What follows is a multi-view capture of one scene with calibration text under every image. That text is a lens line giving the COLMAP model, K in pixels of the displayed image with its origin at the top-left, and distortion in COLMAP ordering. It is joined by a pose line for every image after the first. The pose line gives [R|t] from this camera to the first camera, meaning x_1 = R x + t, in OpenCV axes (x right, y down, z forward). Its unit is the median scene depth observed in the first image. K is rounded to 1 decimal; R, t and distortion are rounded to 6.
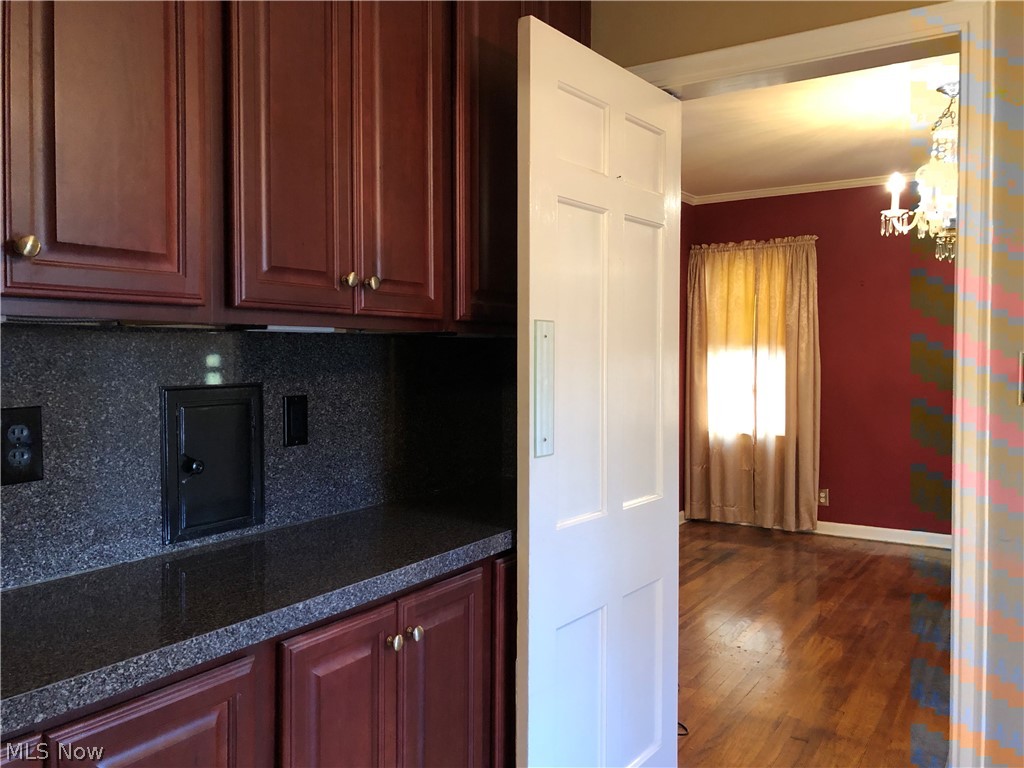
lens RADIAL K [[835.4, 0, 513.4], [0, 835.4, 382.9], [0, 0, 1]] dist [0.000792, 0.003533]
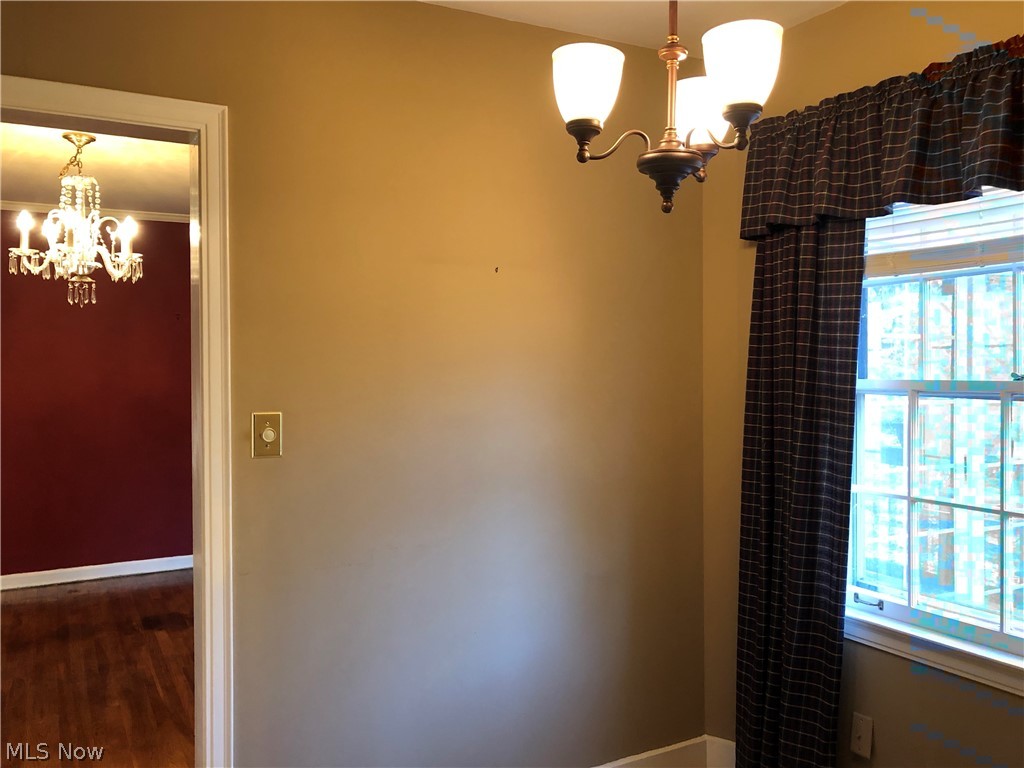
lens RADIAL K [[835.4, 0, 512.8], [0, 835.4, 380.3], [0, 0, 1]] dist [0.000792, 0.003533]
pose [[0.452244, -0.021006, 0.891647, -0.152828], [0.038165, 0.999263, 0.004184, -0.038759], [-0.891078, 0.032138, 0.452712, 0.067511]]
